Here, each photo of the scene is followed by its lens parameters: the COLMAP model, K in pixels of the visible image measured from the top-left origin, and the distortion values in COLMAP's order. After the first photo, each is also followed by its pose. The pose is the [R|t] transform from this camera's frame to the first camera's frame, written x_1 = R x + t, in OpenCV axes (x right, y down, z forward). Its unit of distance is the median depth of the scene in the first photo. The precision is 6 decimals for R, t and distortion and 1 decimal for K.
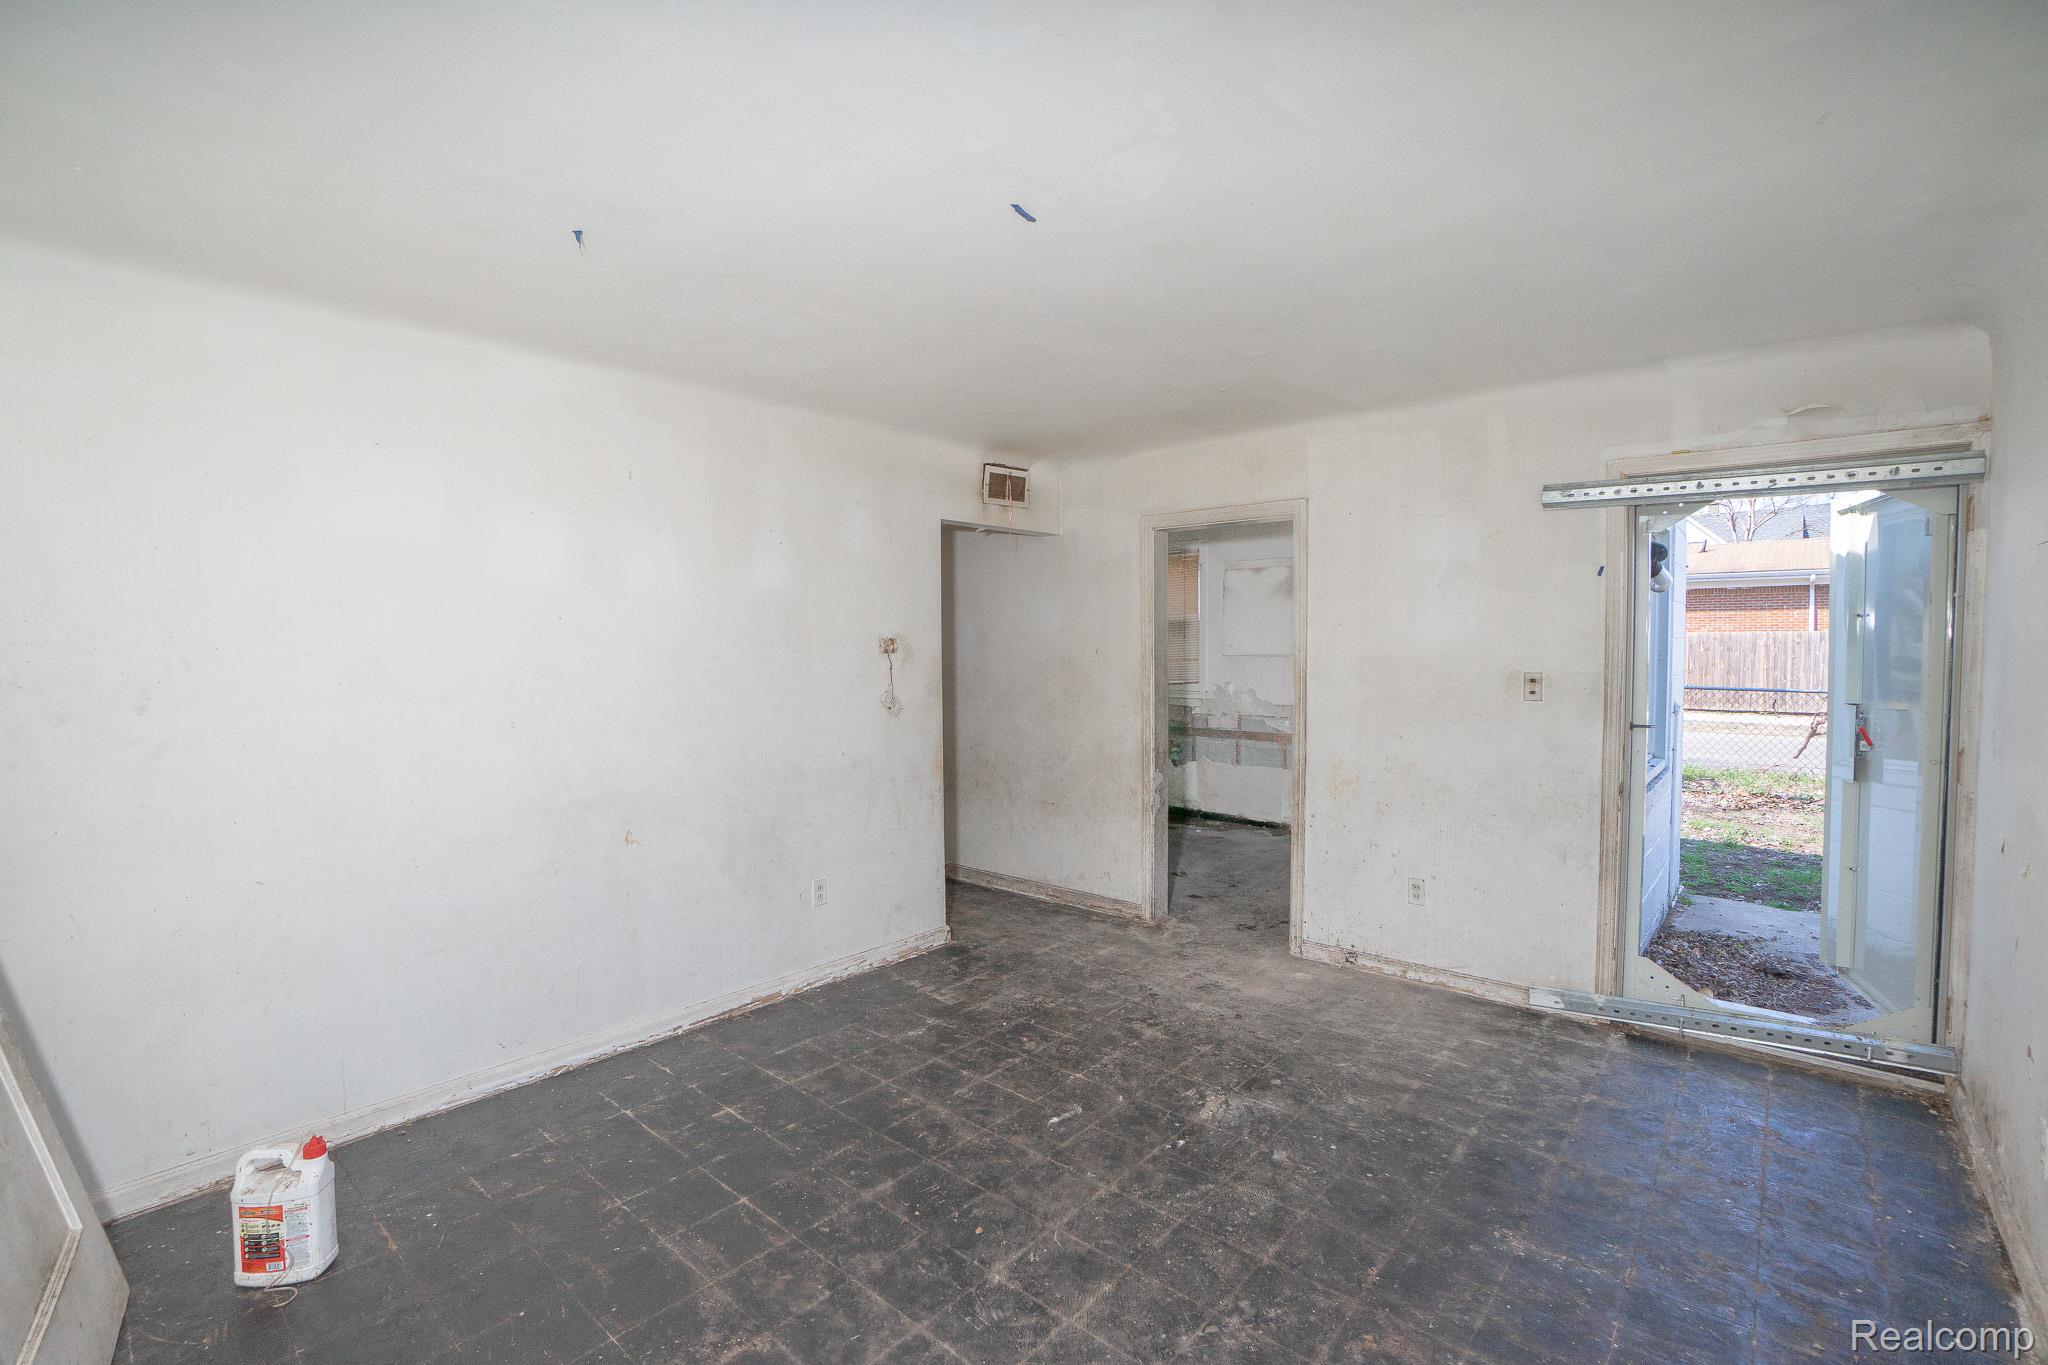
lens RADIAL K [[932.7, 0, 1053.0], [0, 932.7, 685.8], [0, 0, 1]] dist [-0.054274, 0.025546]
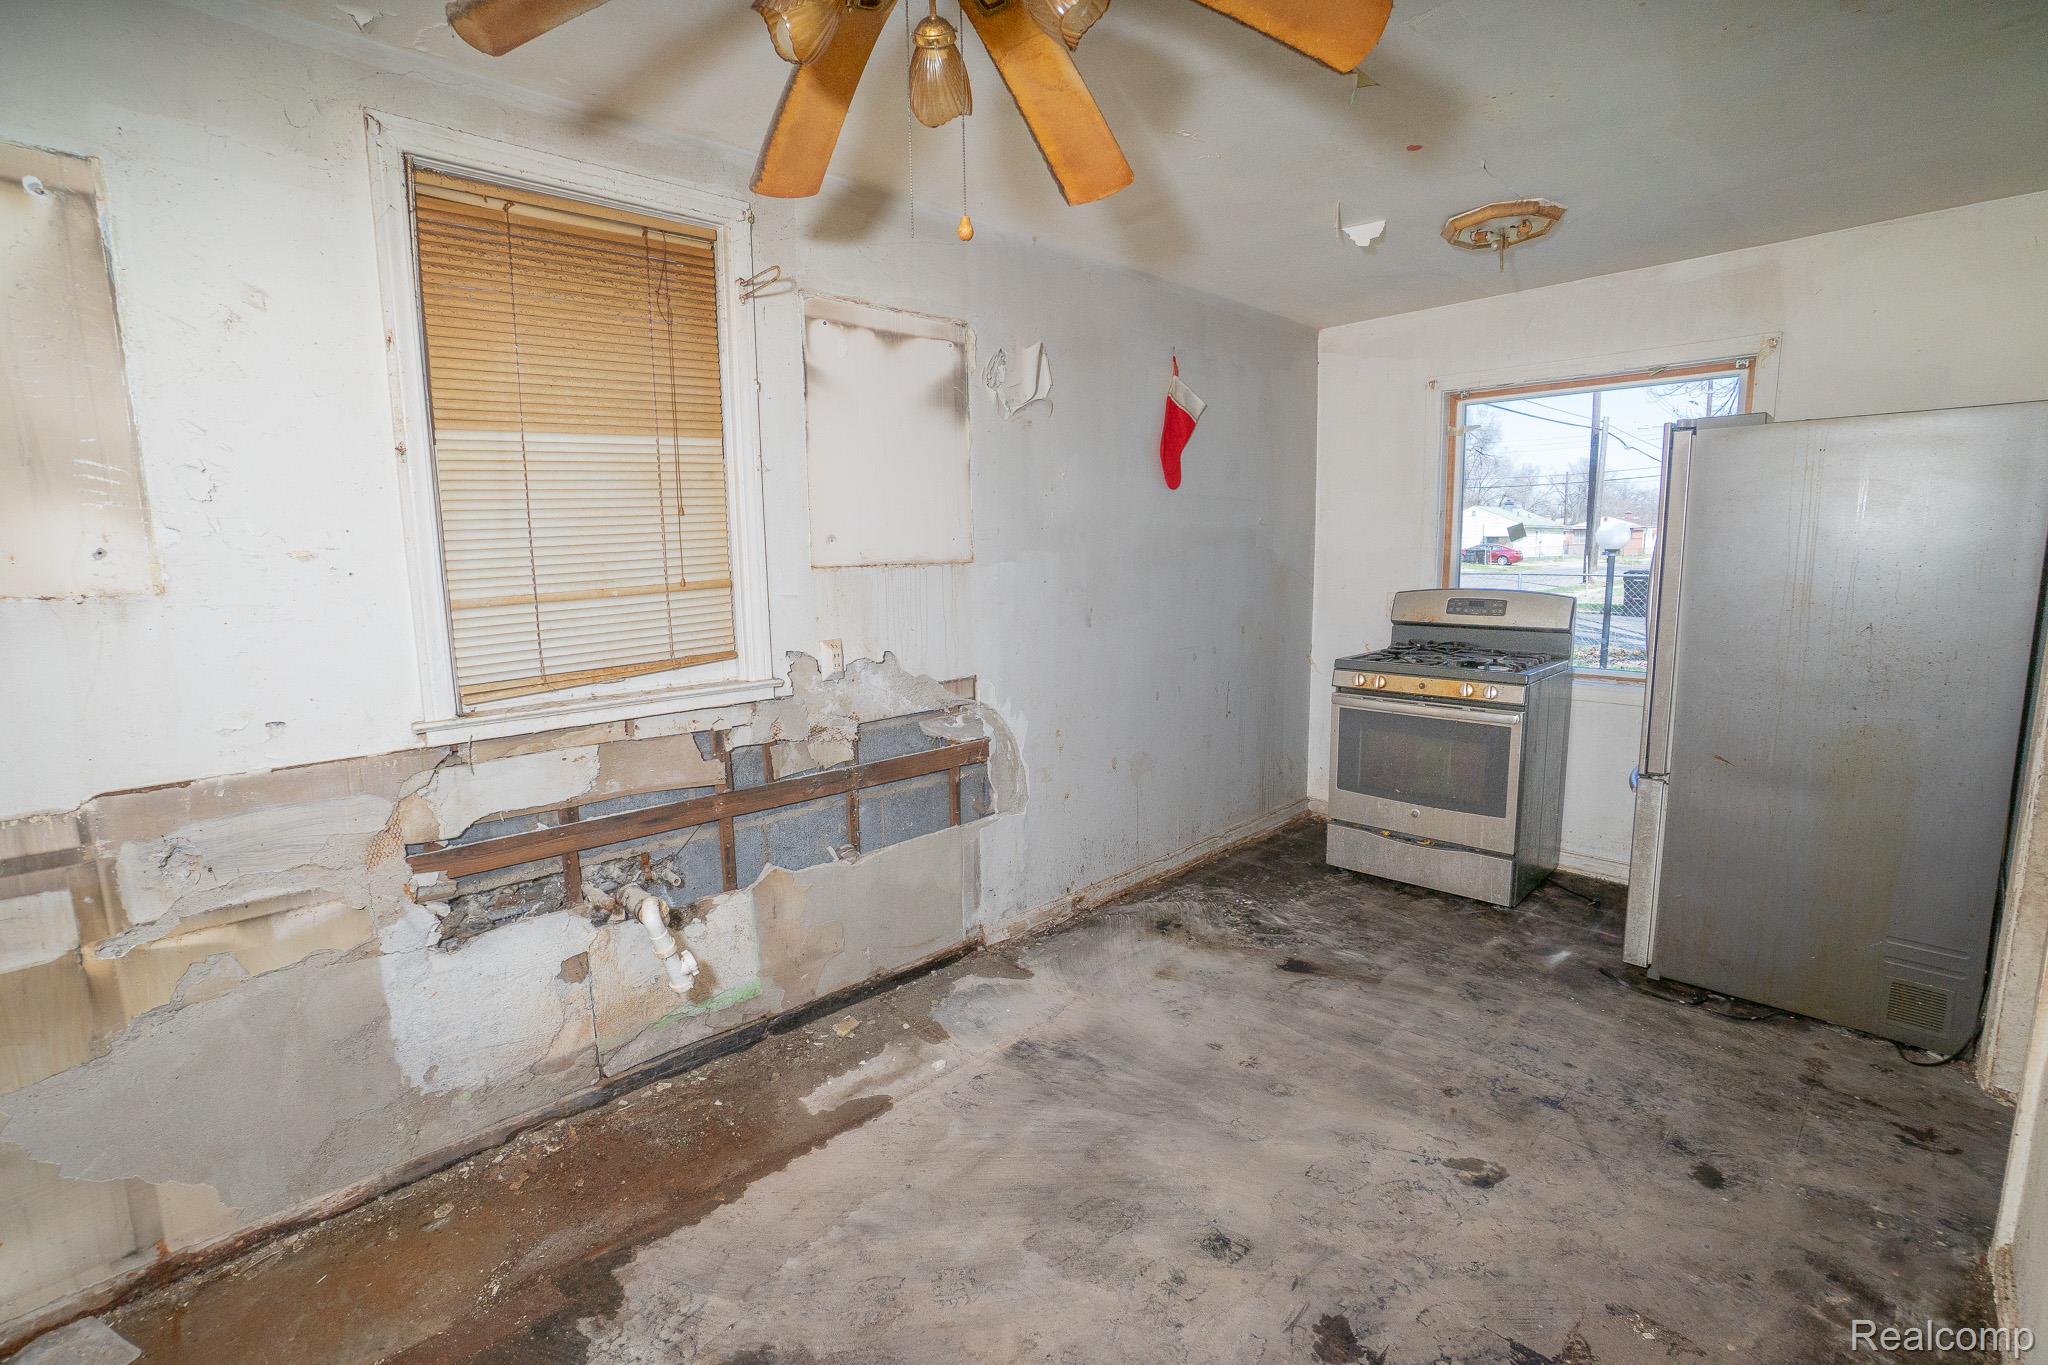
lens RADIAL K [[942.9, 0, 1053.8], [0, 942.9, 682.8], [0, 0, 1]] dist [-0.053799, 0.025683]
pose [[0.095494, -0.140502, 0.985464, -0.166999], [0.050729, 0.989389, 0.136146, -0.033803], [-0.994137, 0.036990, 0.101608, 0.895698]]
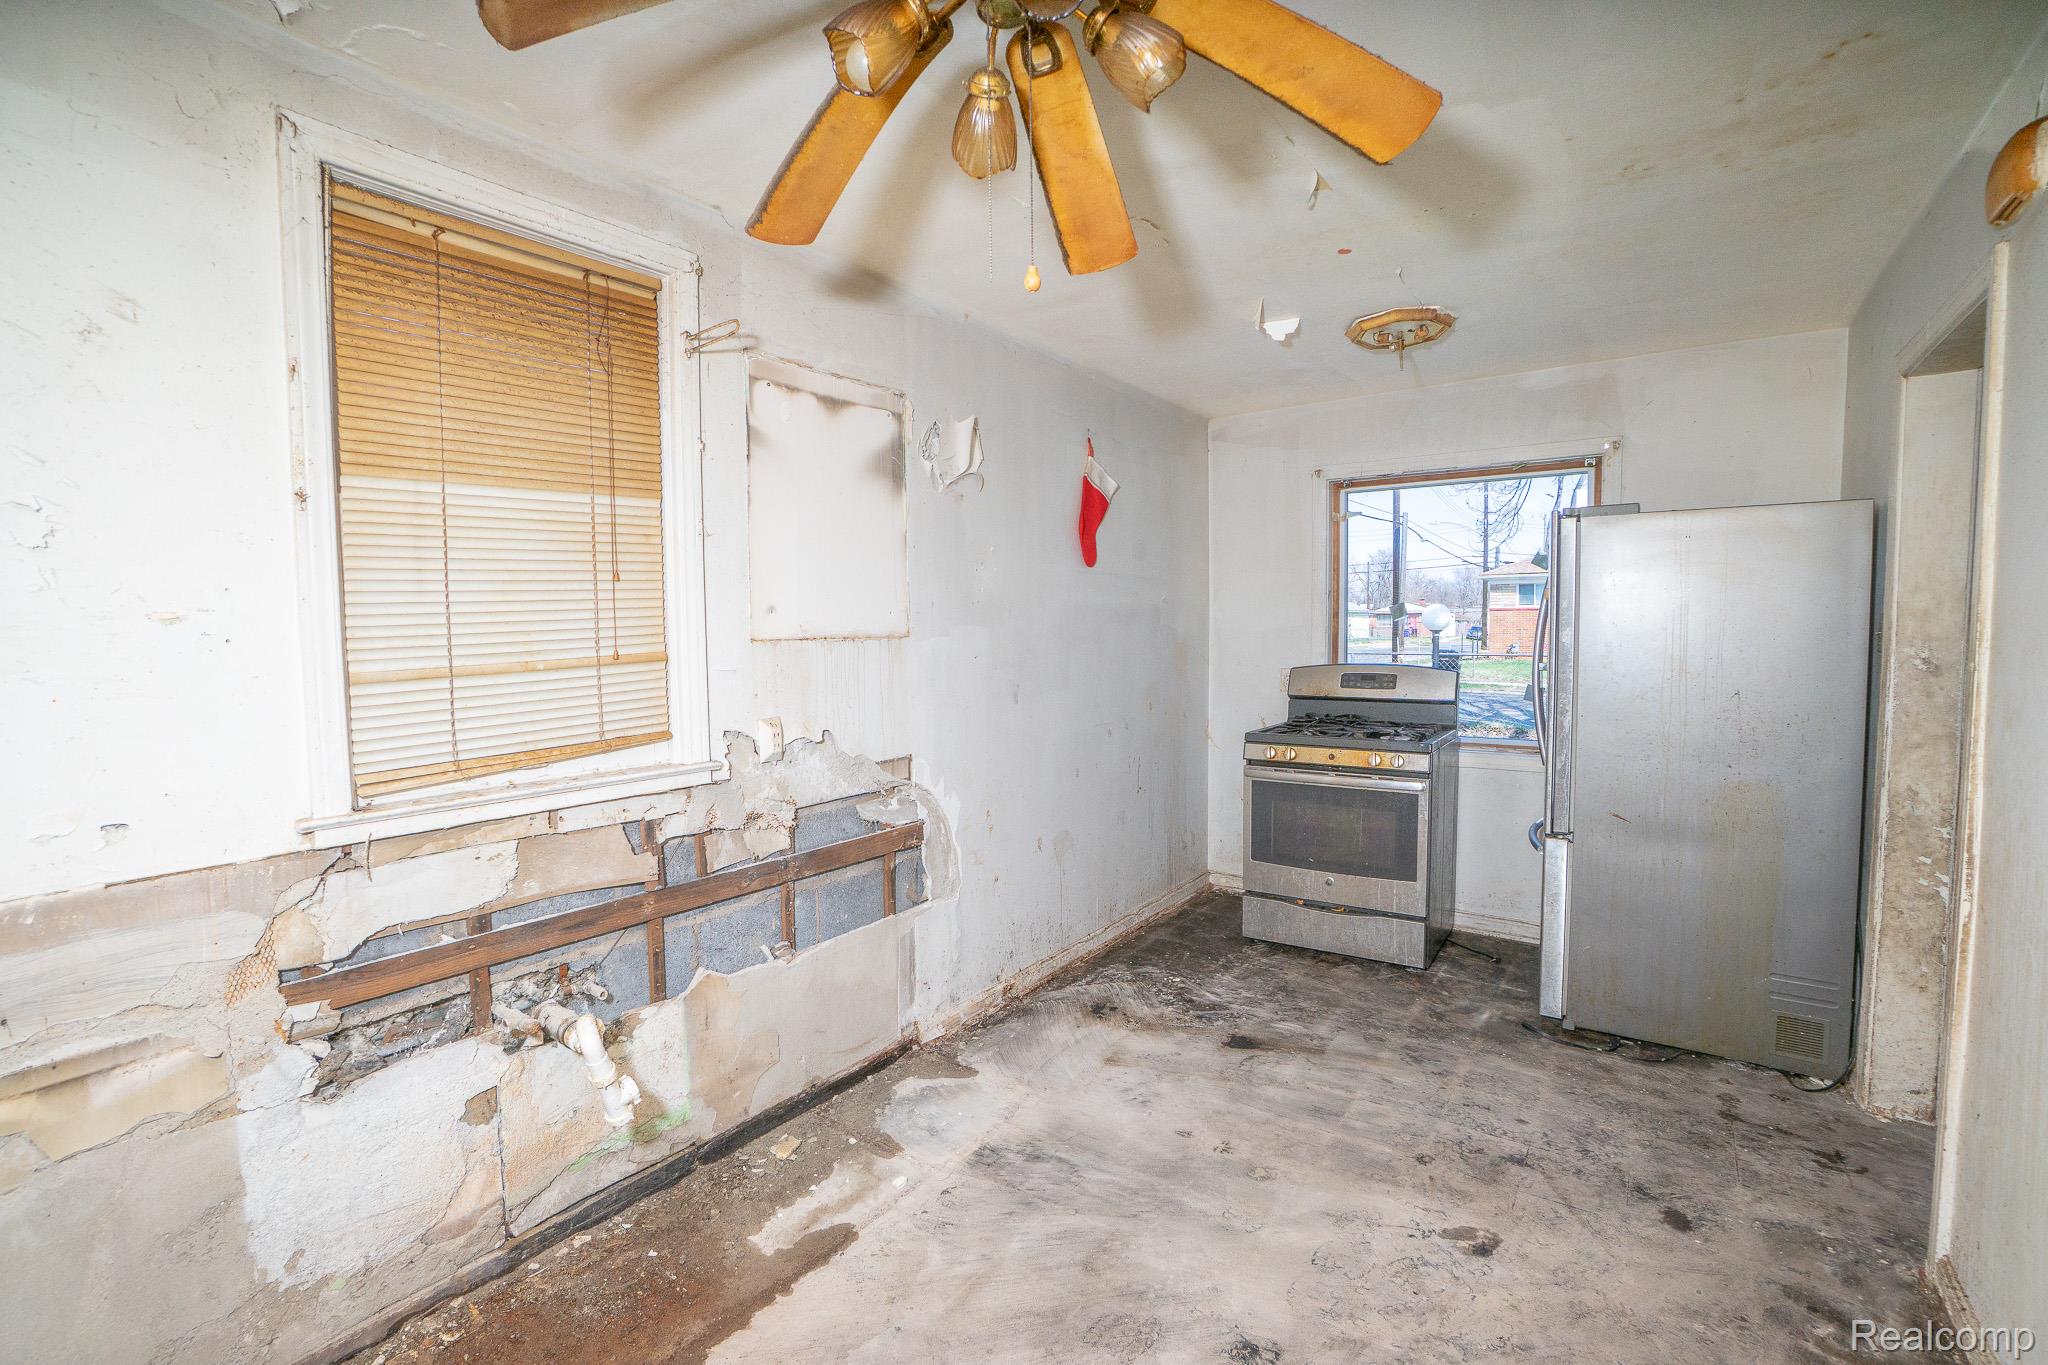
lens RADIAL K [[932.7, 0, 1053.0], [0, 932.7, 685.8], [0, 0, 1]] dist [-0.054274, 0.025546]
pose [[-0.082497, -0.057551, 0.994928, -0.152758], [0.047154, 0.996988, 0.061580, -0.032361], [-0.995475, 0.051995, -0.079535, 0.943472]]
